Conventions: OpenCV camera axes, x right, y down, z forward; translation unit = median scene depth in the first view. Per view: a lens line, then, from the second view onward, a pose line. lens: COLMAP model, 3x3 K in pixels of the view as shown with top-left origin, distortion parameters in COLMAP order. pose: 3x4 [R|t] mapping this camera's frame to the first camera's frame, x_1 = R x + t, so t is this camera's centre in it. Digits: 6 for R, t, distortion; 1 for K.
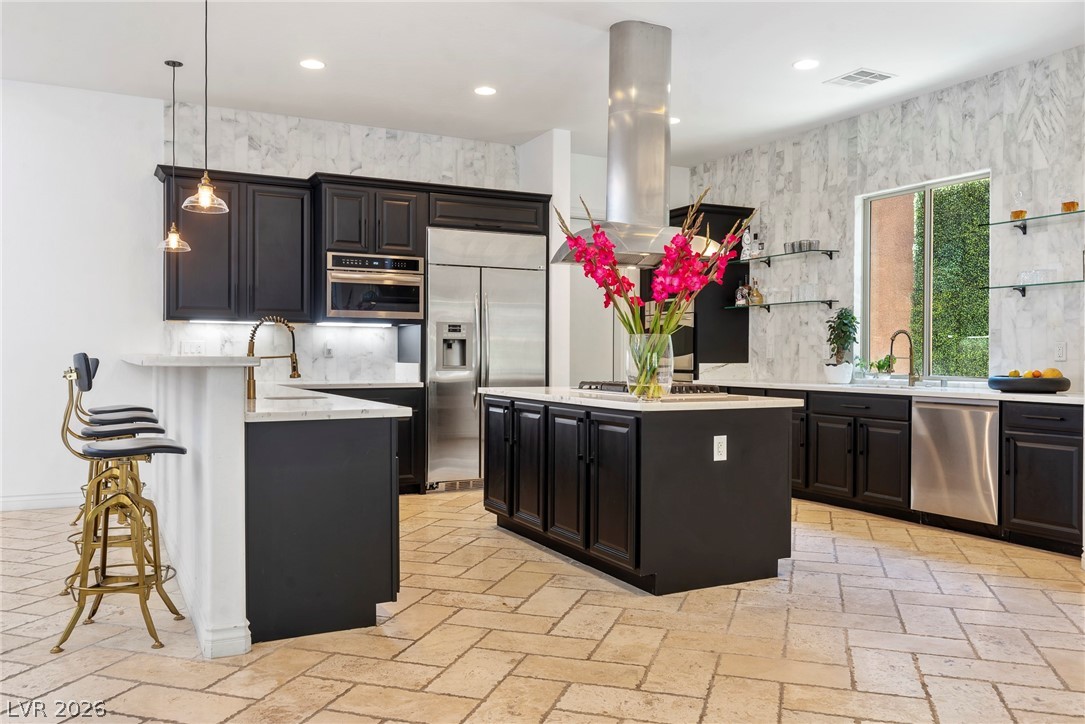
lens RADIAL K [[857.5, 0, 542.5], [0, 857.5, 362.0], [0, 0, 1]] dist [0.002769, -0.001199]
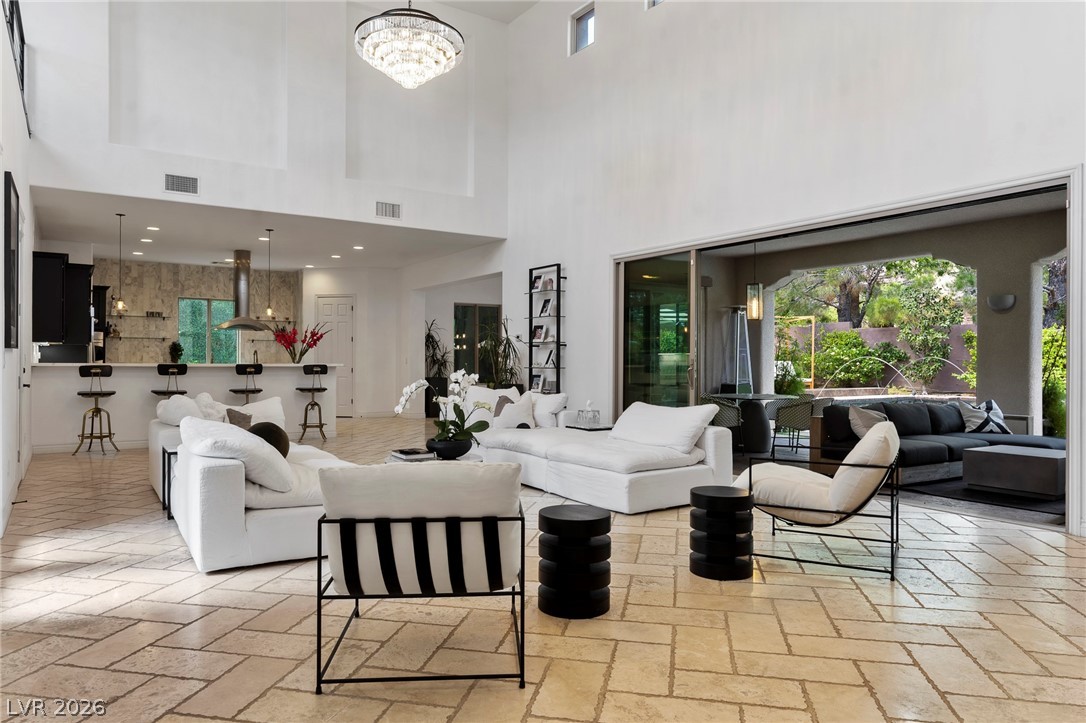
lens RADIAL K [[720.7, 0, 543.0], [0, 720.7, 361.5], [0, 0, 1]] dist [-0.000561, -0.000186]
pose [[-0.099441, -0.003799, 0.995036, -1.805191], [0.001424, 0.999991, 0.003960, -0.013530], [-0.995042, 0.001810, -0.099435, 0.164086]]
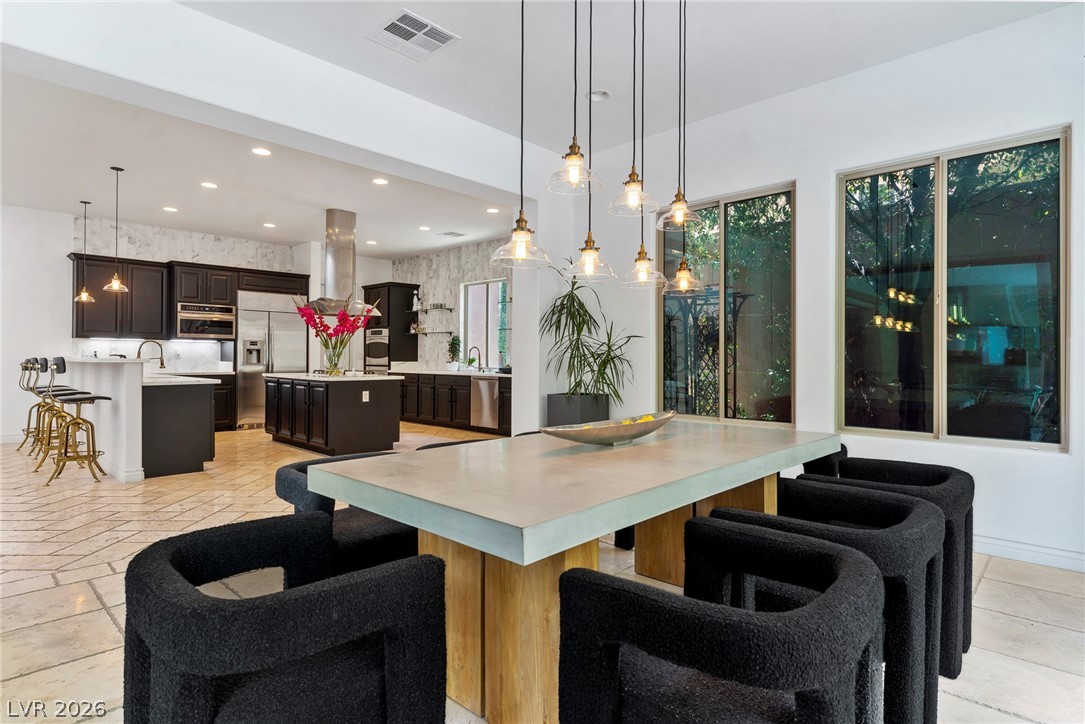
lens RADIAL K [[574.3, 0, 541.7], [0, 574.3, 355.5], [0, 0, 1]] dist [-0.002095, 0.000231]
pose [[0.946459, 0.003057, 0.322810, 0.094142], [0.000380, 0.999944, -0.010582, 0.001309], [-0.322824, 0.010138, 0.946405, -0.426732]]
